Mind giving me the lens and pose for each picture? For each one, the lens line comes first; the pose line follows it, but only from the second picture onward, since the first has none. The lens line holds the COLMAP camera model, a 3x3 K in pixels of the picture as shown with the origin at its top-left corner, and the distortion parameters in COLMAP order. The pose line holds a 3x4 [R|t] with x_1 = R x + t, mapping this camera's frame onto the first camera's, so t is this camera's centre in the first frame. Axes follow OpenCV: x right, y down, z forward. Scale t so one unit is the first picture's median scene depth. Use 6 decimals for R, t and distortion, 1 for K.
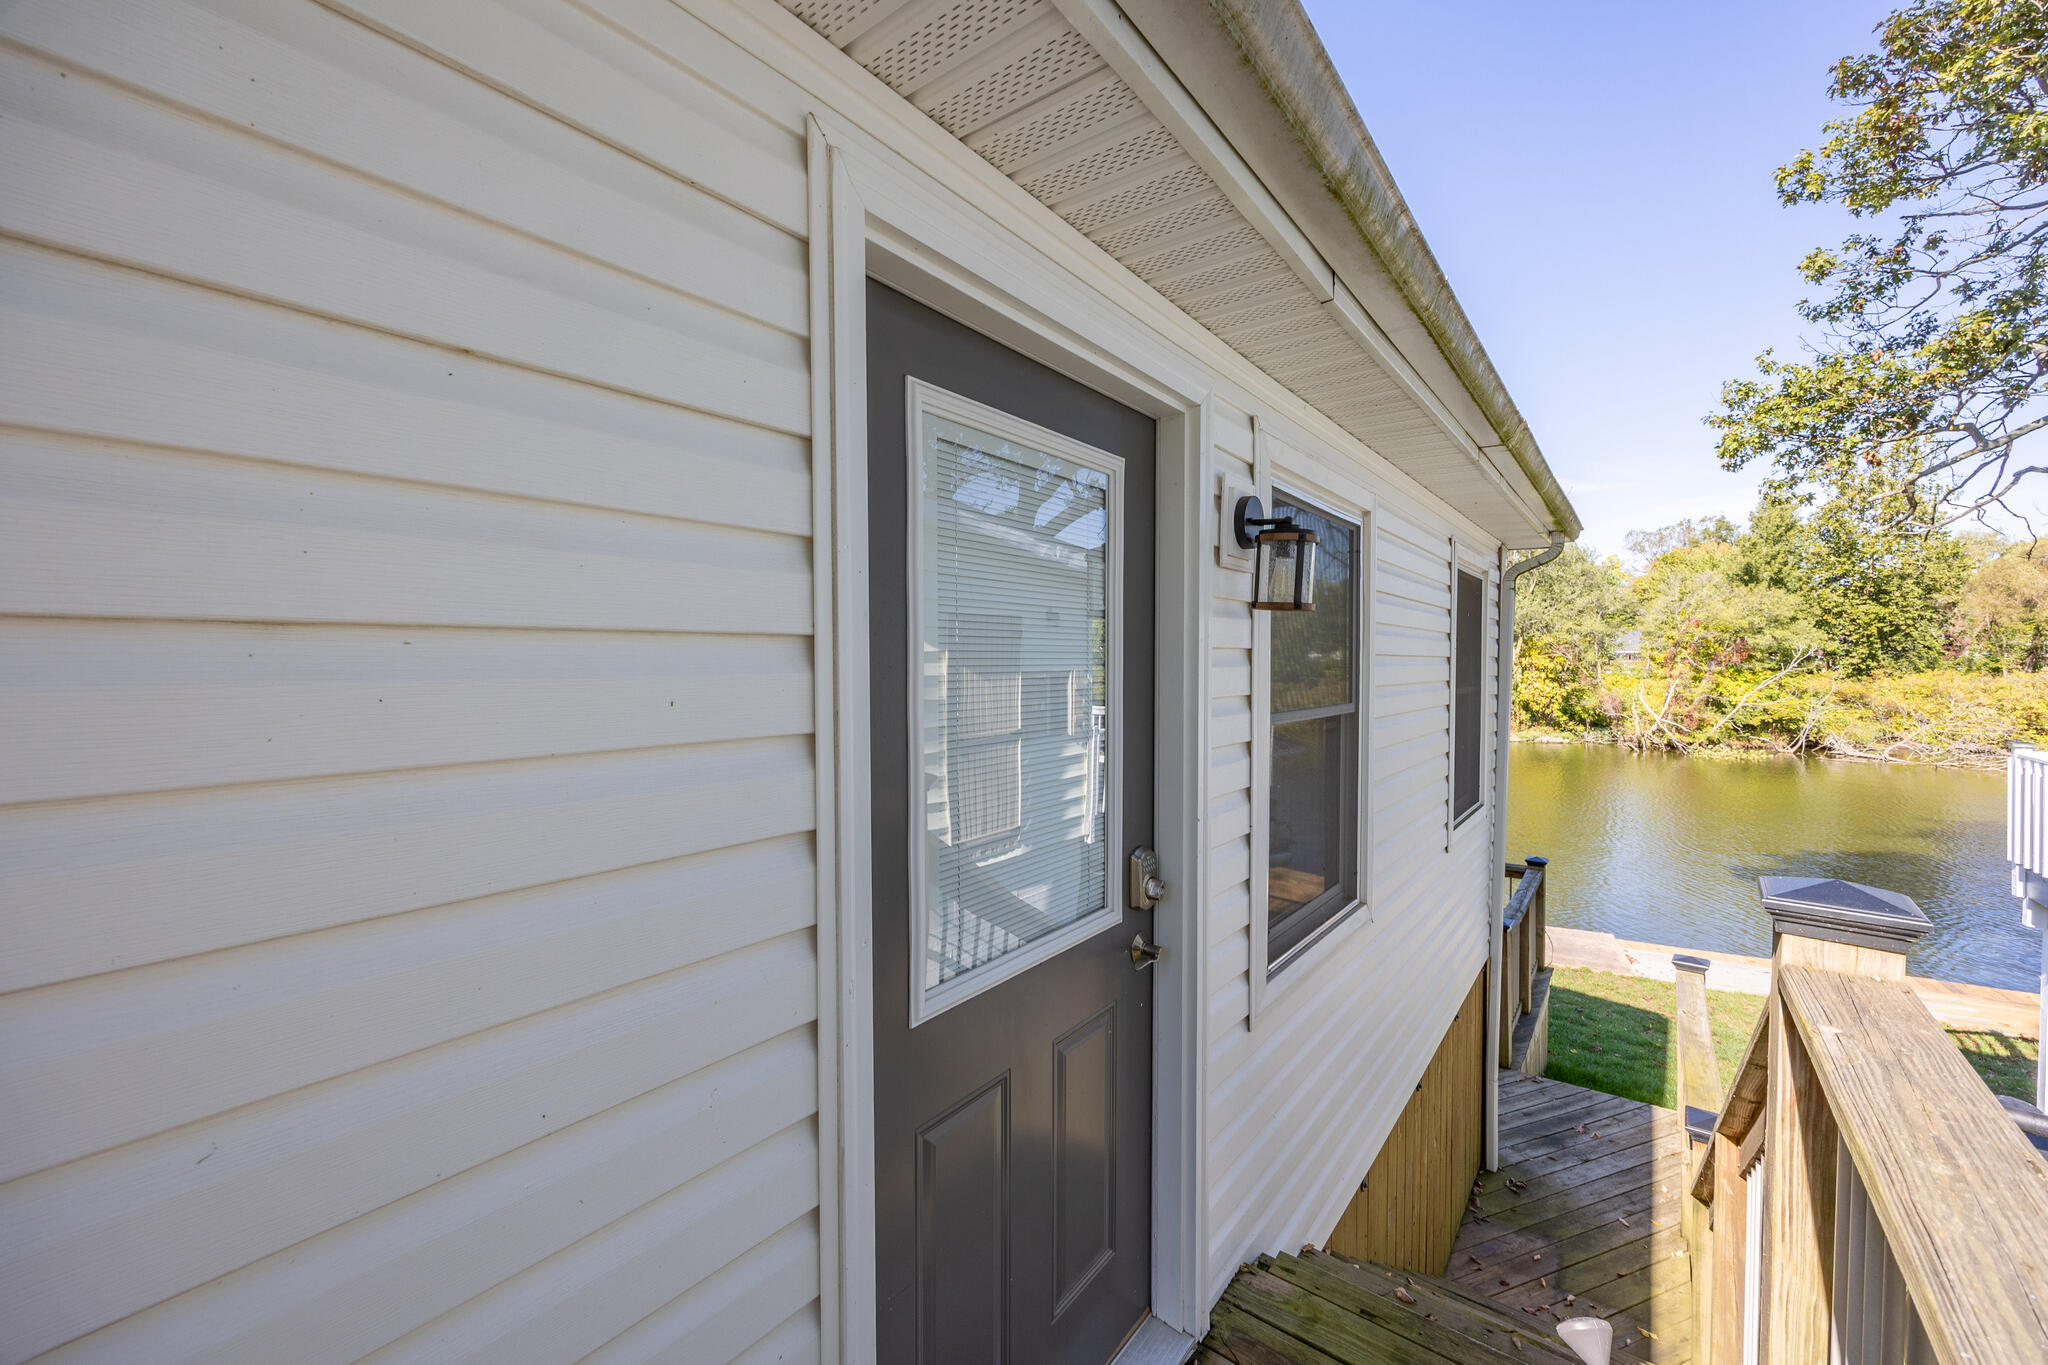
lens RADIAL K [[783.6, 0, 1008.9], [0, 783.6, 683.0], [0, 0, 1]] dist [-0.006225, 0.000735]
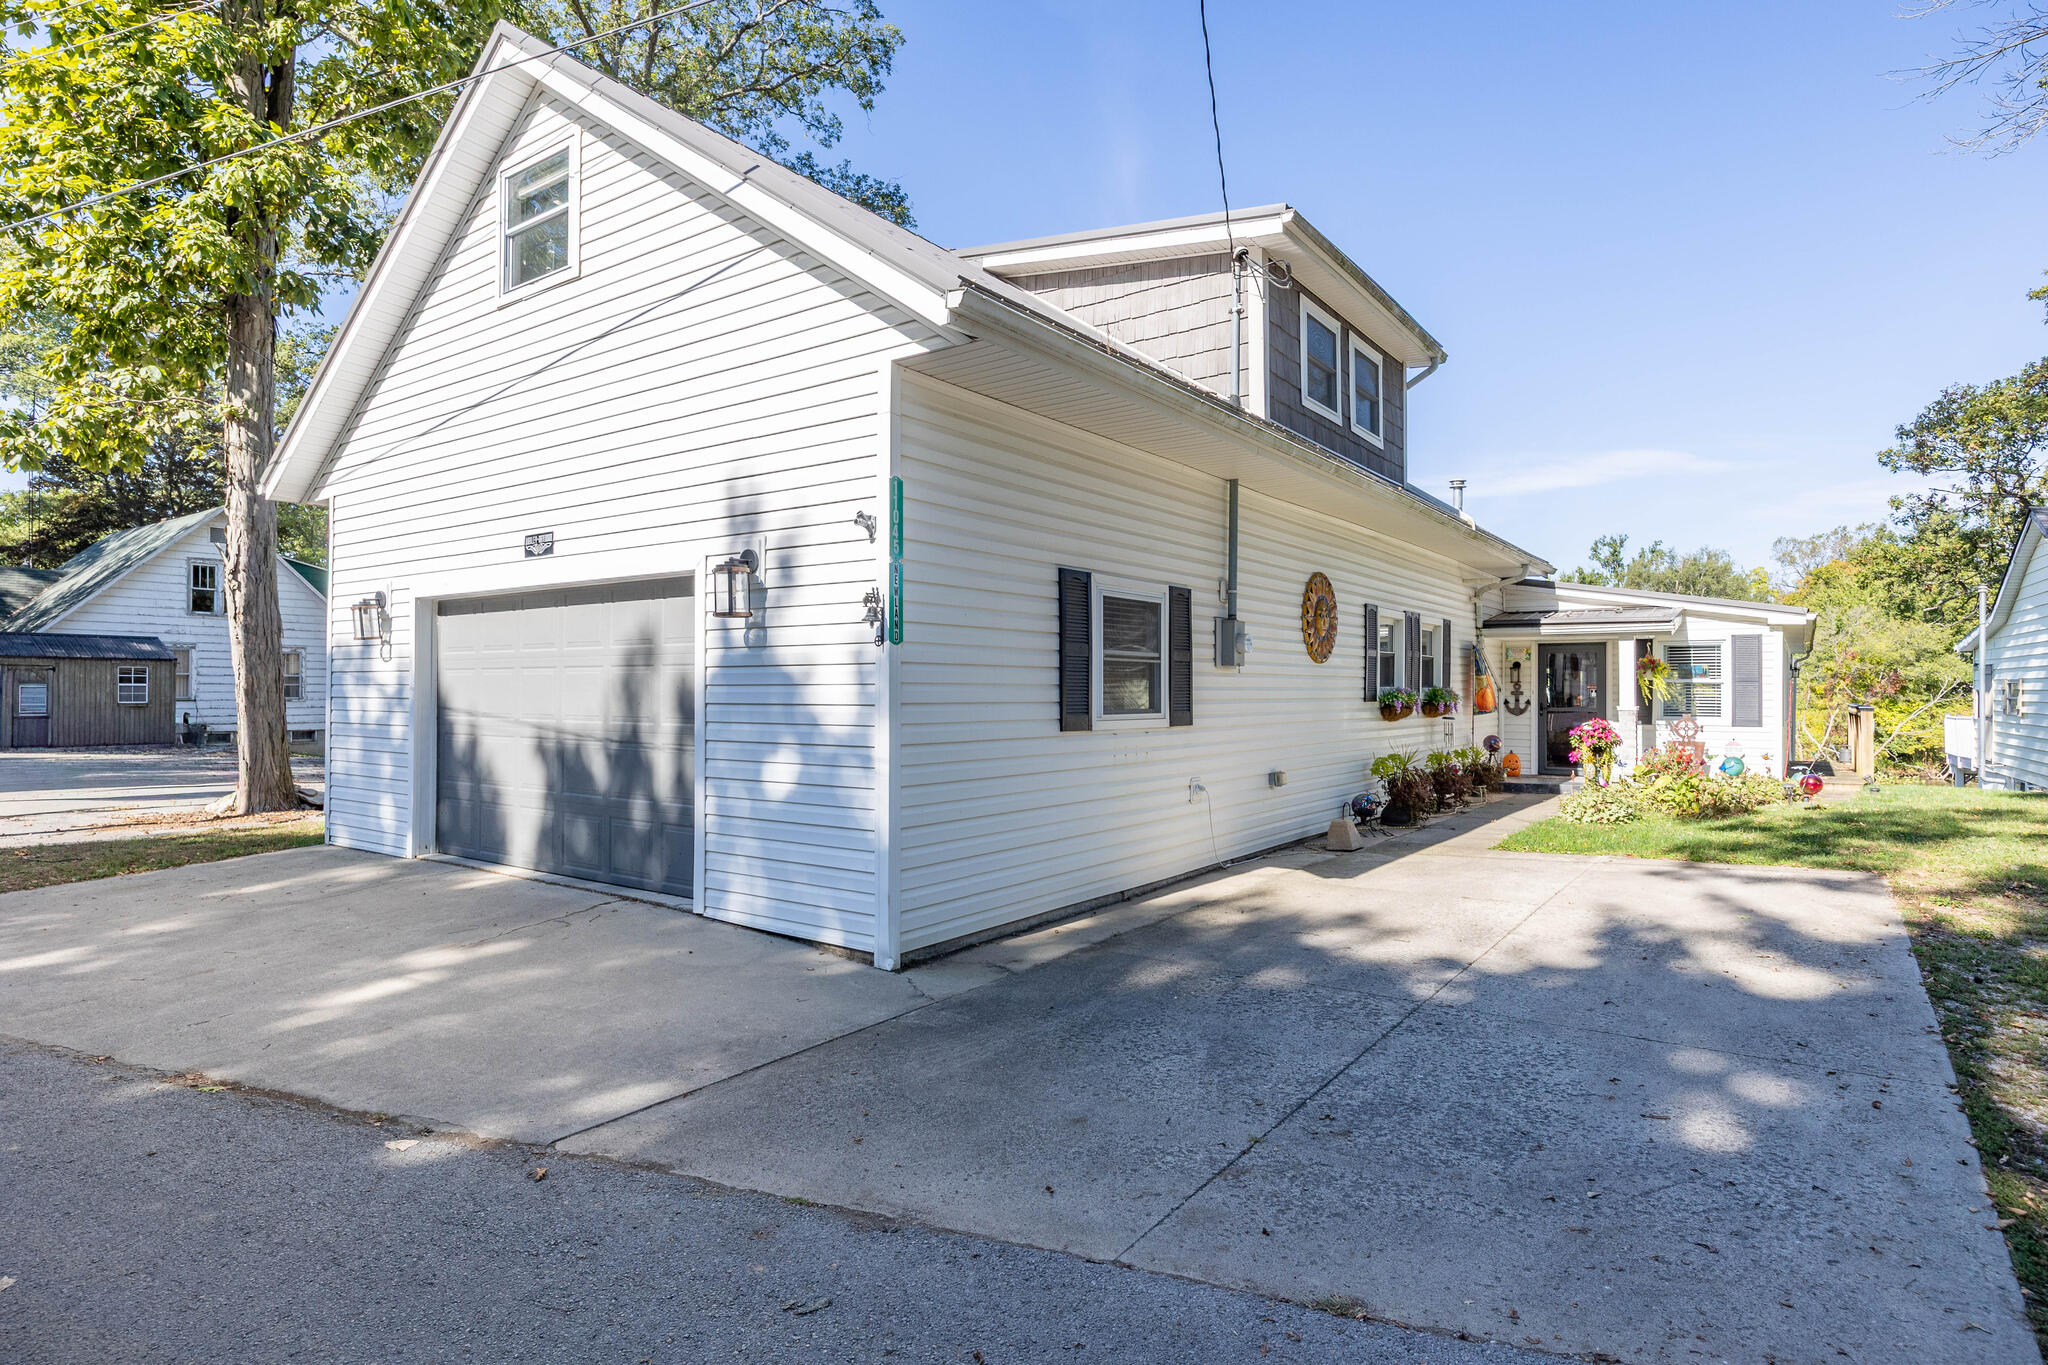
lens RADIAL K [[1103.7, 0, 1012.4], [0, 1103.7, 679.3], [0, 0, 1]] dist [0.001931, -0.000140]
pose [[0.997679, 0.005377, 0.067883, -0.317244], [-0.002792, 0.999269, -0.038123, 0.013878], [-0.068038, 0.037845, 0.996965, -0.368906]]
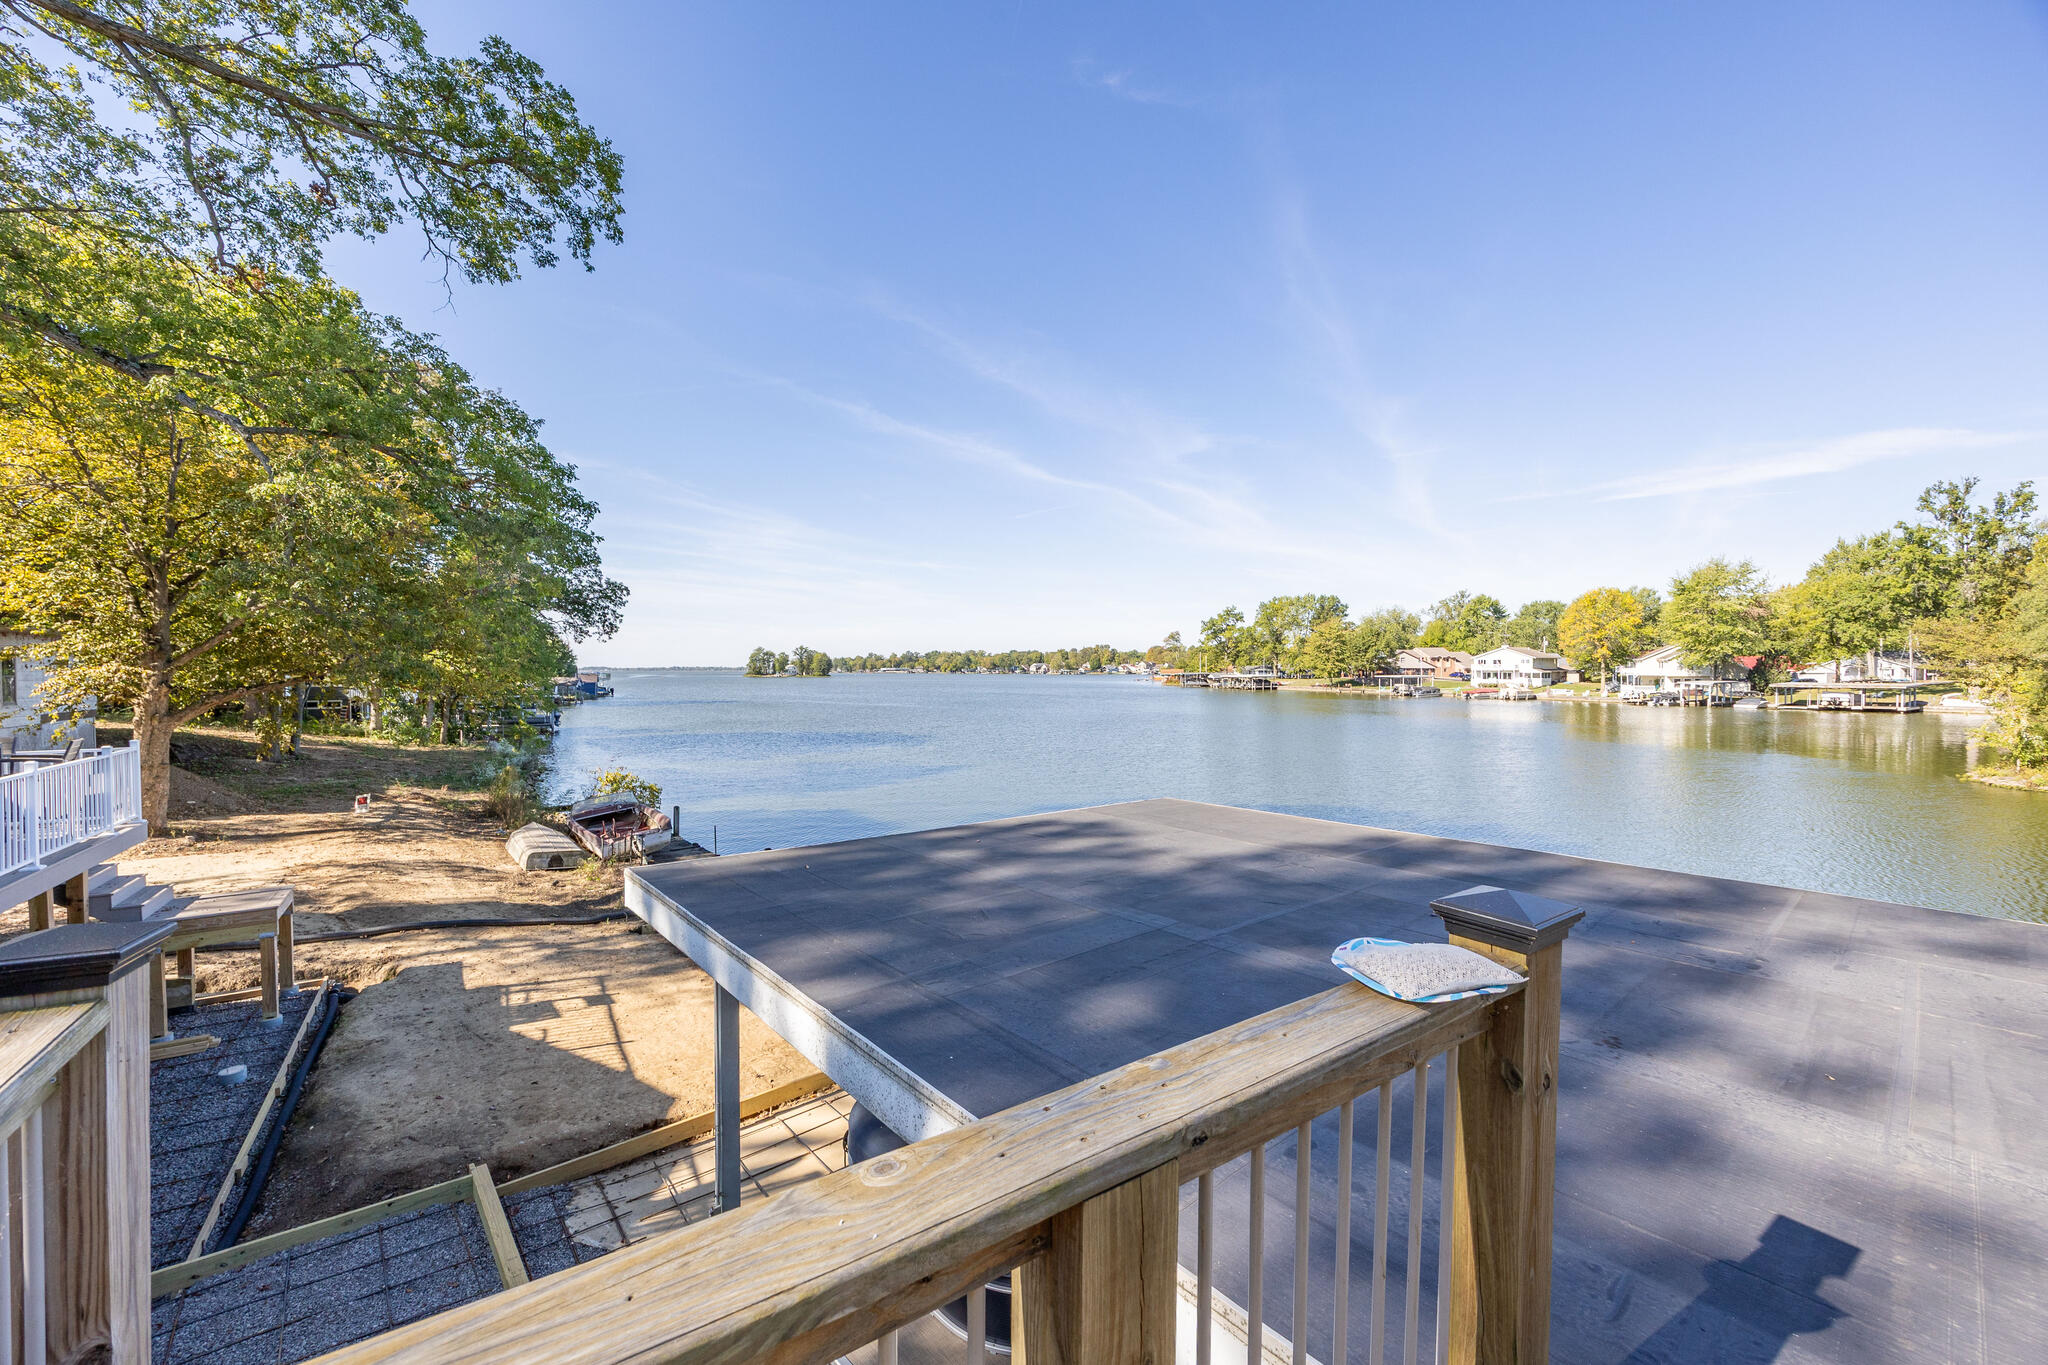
lens RADIAL K [[783.6, 0, 1011.7], [0, 783.6, 681.6], [0, 0, 1]] dist [-0.006225, 0.000735]
pose [[0.965734, 0.008446, -0.259398, -0.088874], [-0.010364, 0.999928, -0.006028, -0.005365], [0.259328, 0.008510, 0.965752, 0.250093]]
